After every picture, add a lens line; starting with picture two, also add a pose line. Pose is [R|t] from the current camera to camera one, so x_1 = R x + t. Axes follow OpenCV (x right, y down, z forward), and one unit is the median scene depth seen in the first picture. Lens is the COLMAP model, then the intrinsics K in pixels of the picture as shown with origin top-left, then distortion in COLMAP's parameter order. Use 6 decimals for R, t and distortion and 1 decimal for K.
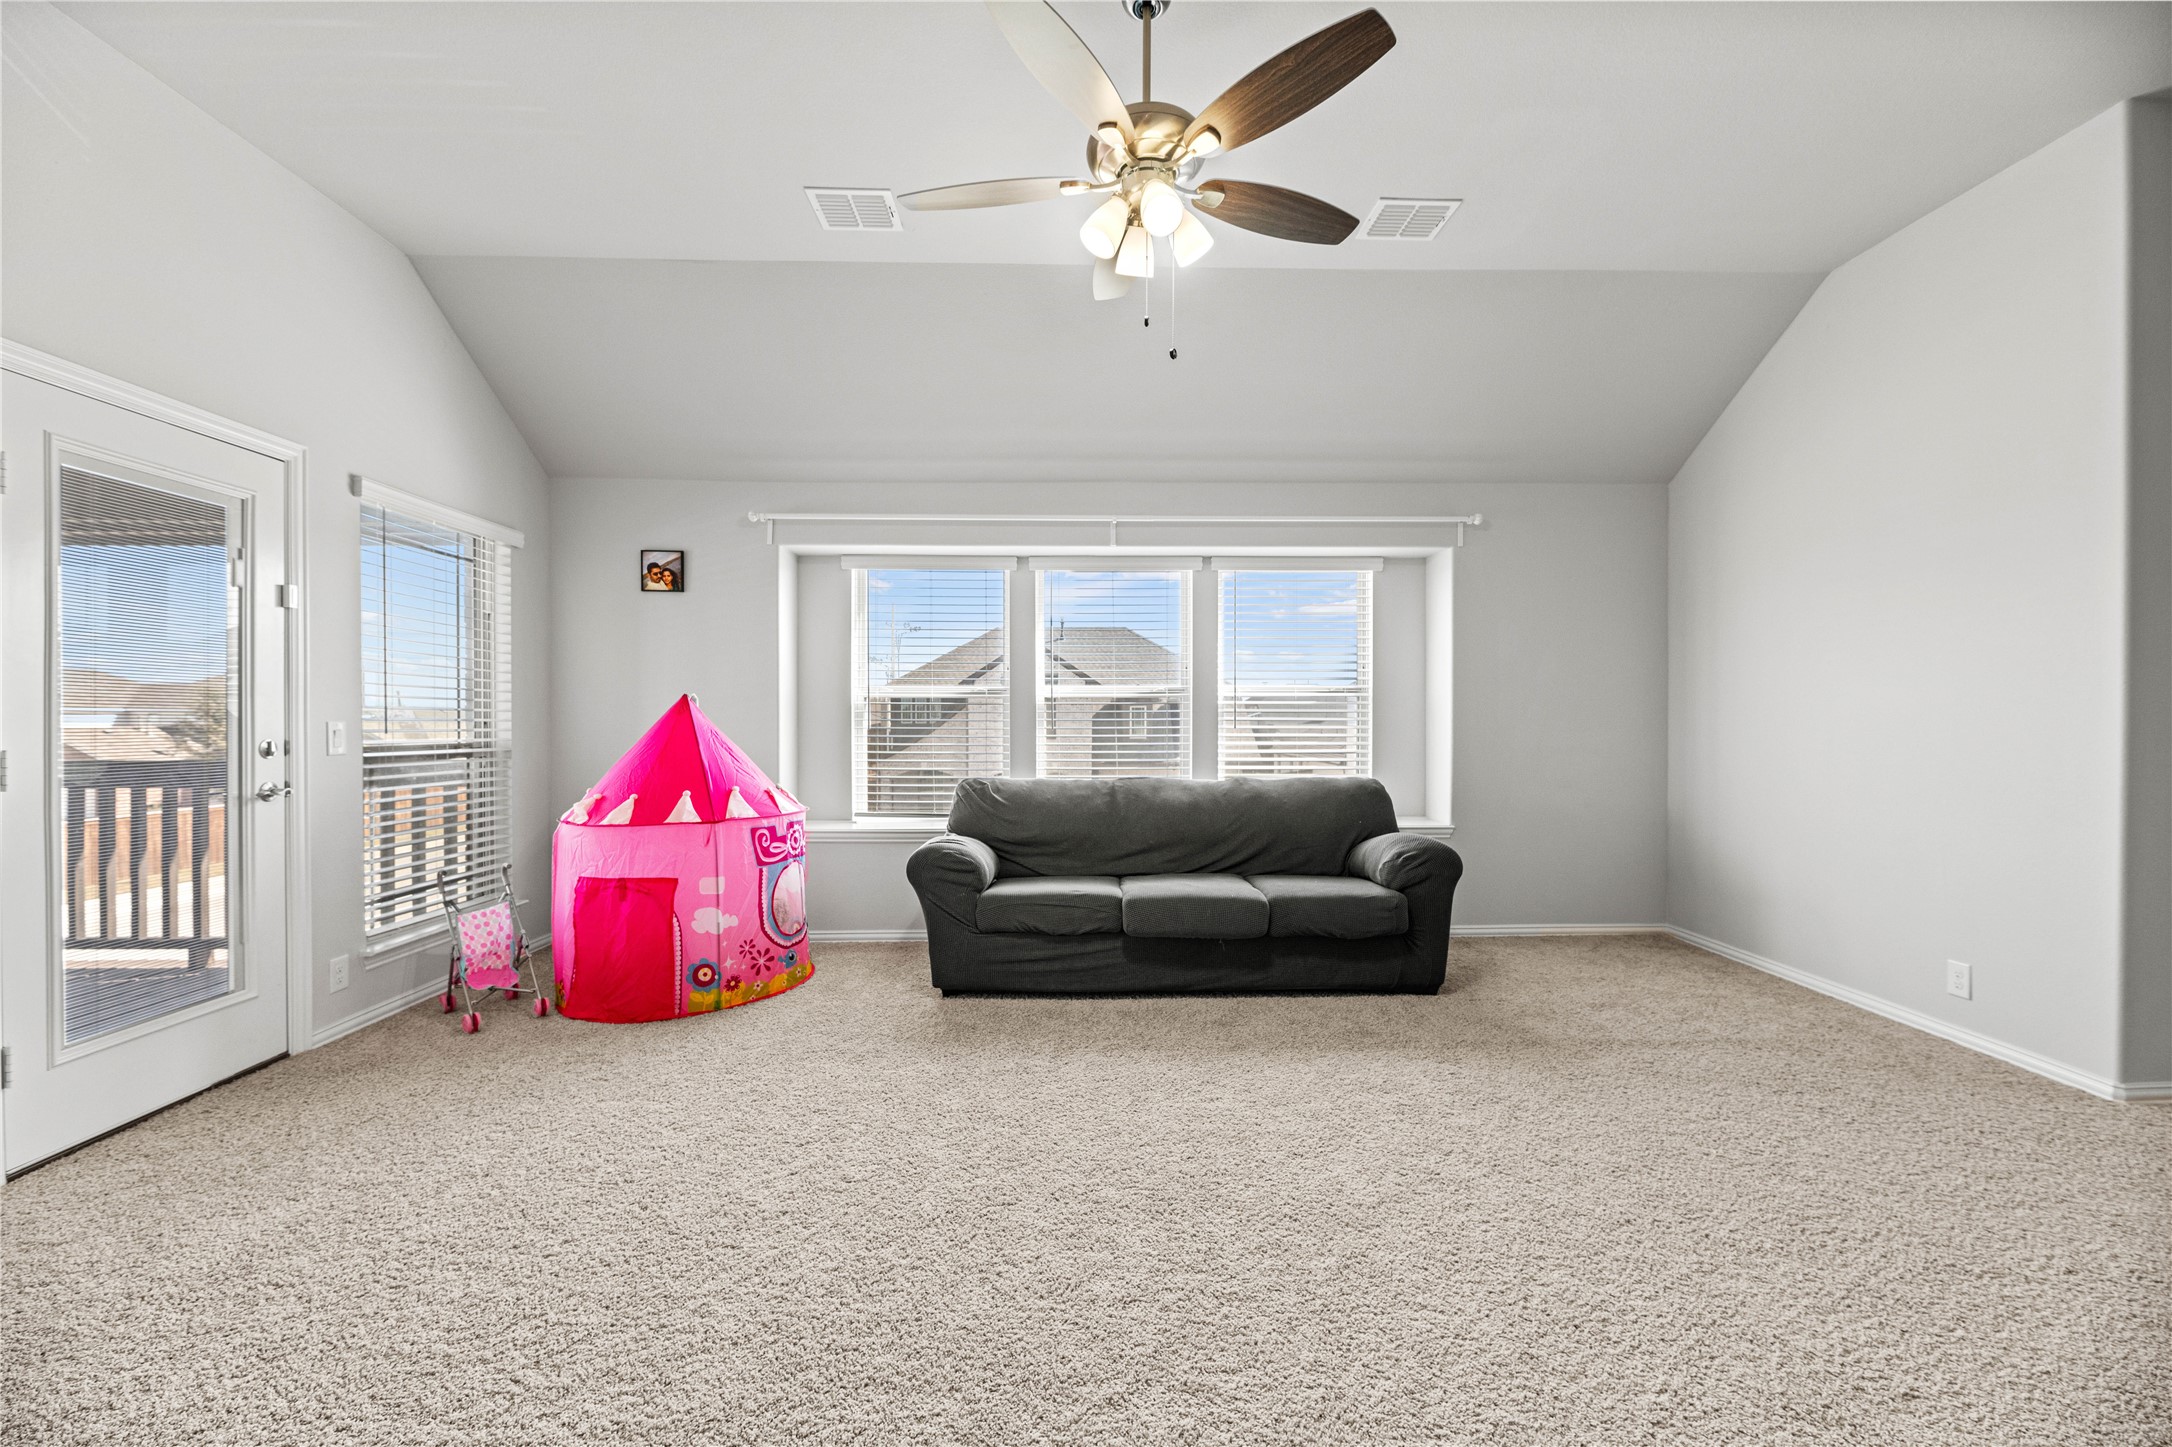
lens RADIAL K [[864.1, 0, 1085.6], [0, 864.1, 725.4], [0, 0, 1]] dist [-0.006859, -0.001181]
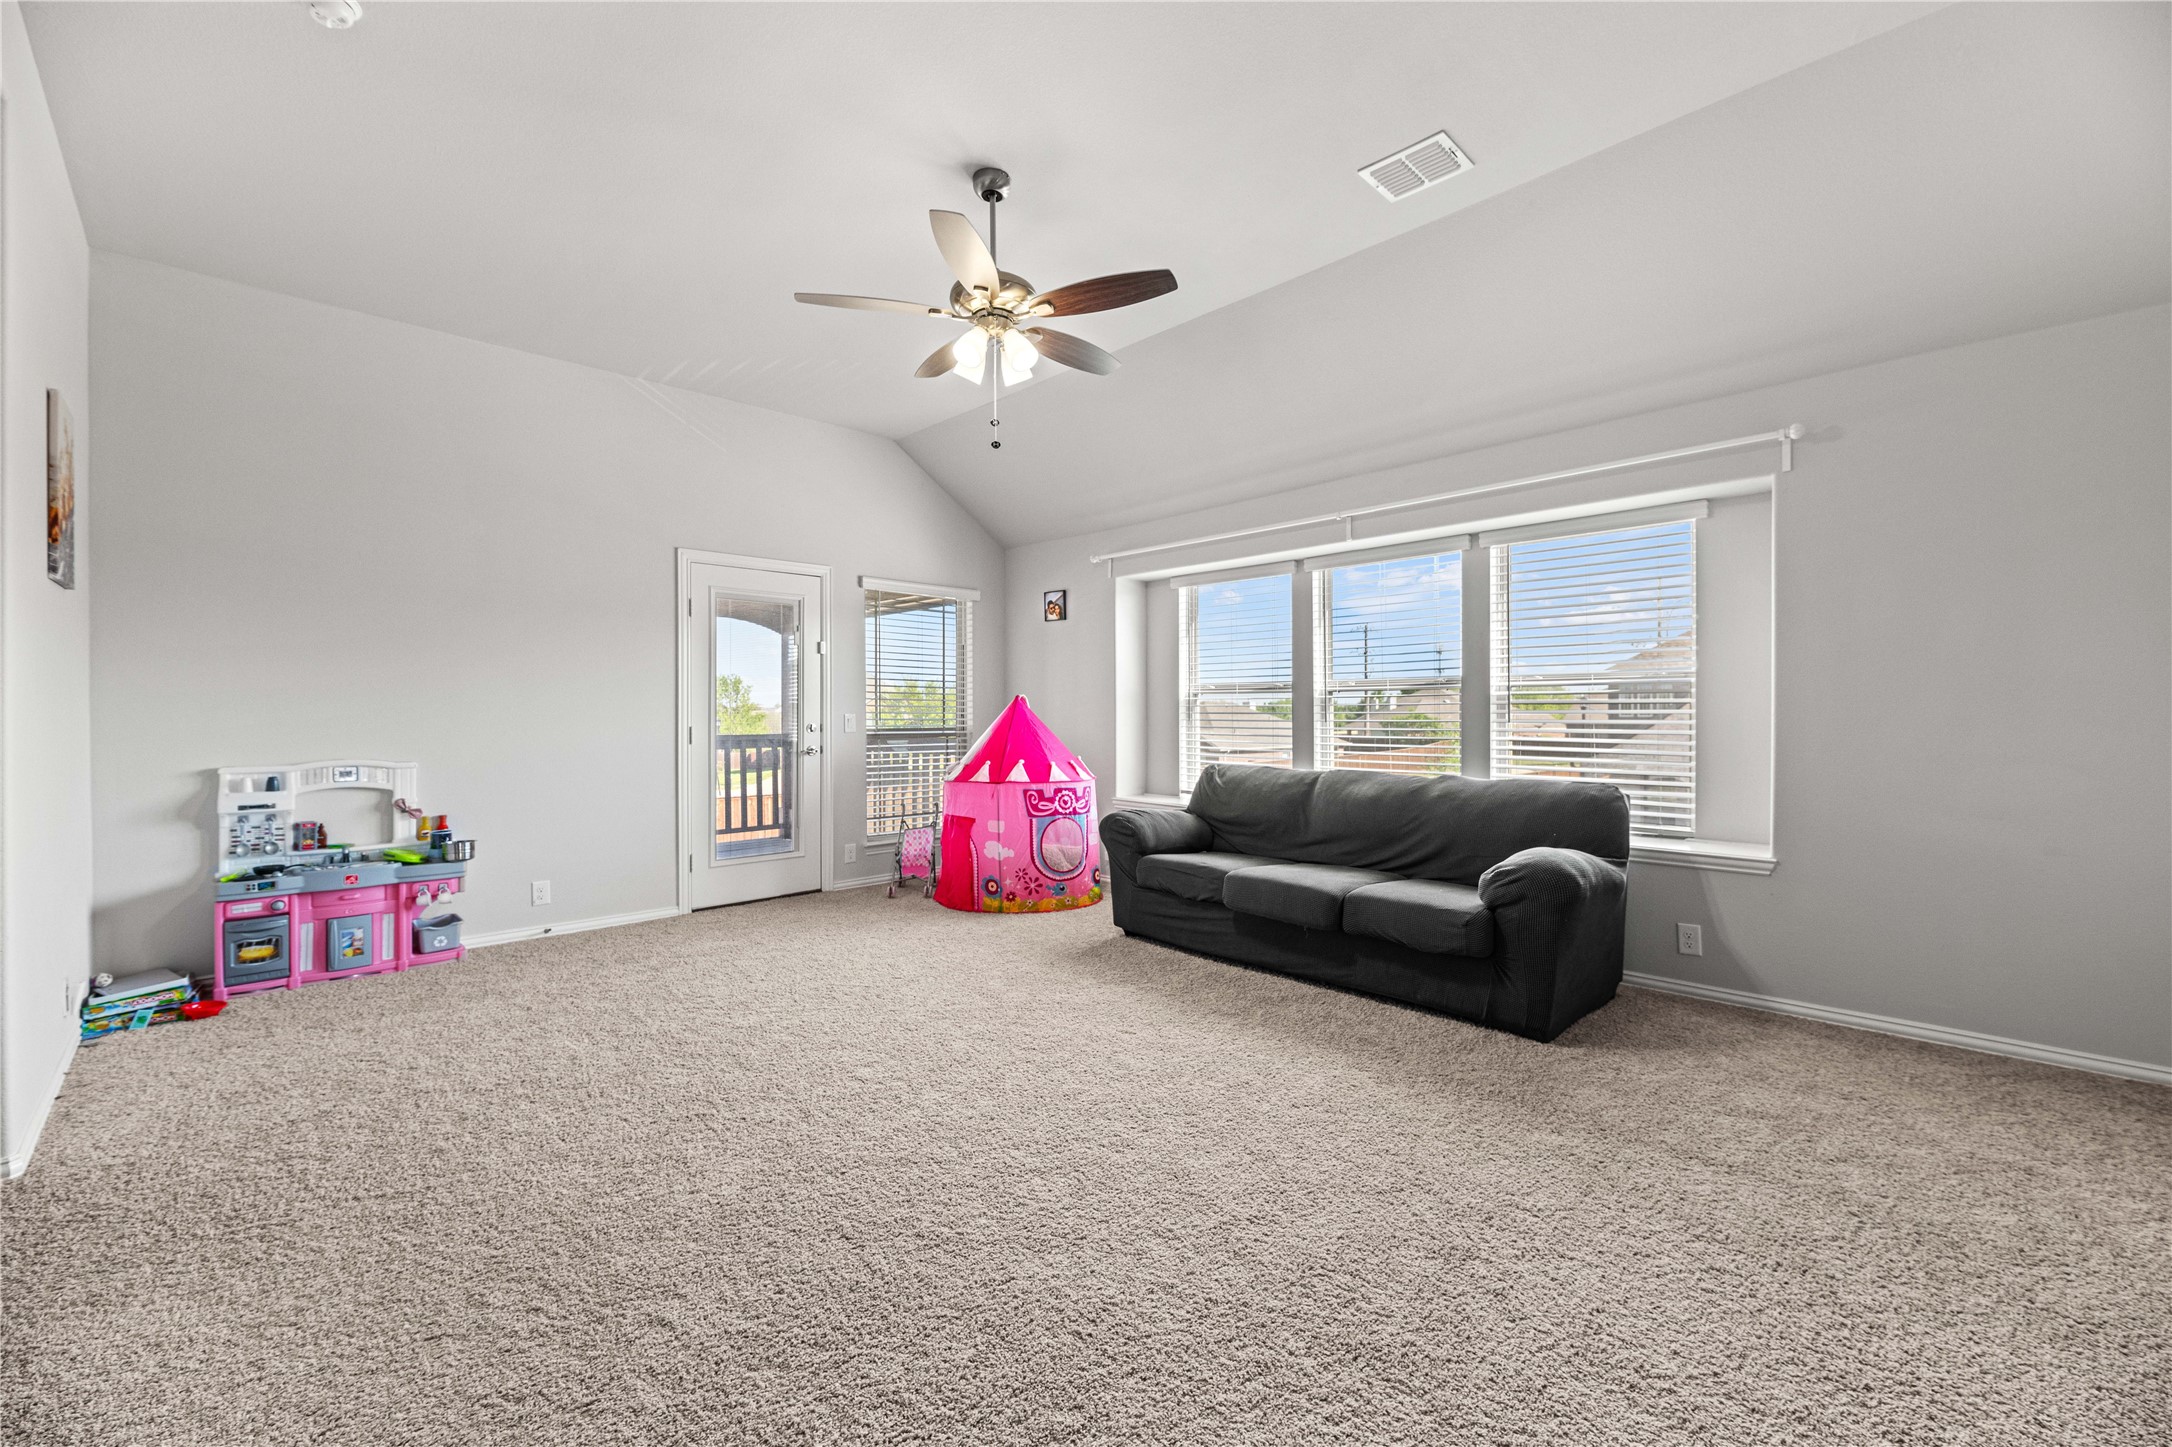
lens RADIAL K [[864.1, 0, 1076.8], [0, 864.1, 717.2], [0, 0, 1]] dist [-0.006859, -0.001181]
pose [[0.679684, 0.002922, -0.733499, 0.709123], [-0.004603, 0.999989, -0.000282, 0.000706], [0.733490, 0.003568, 0.679691, 0.102765]]
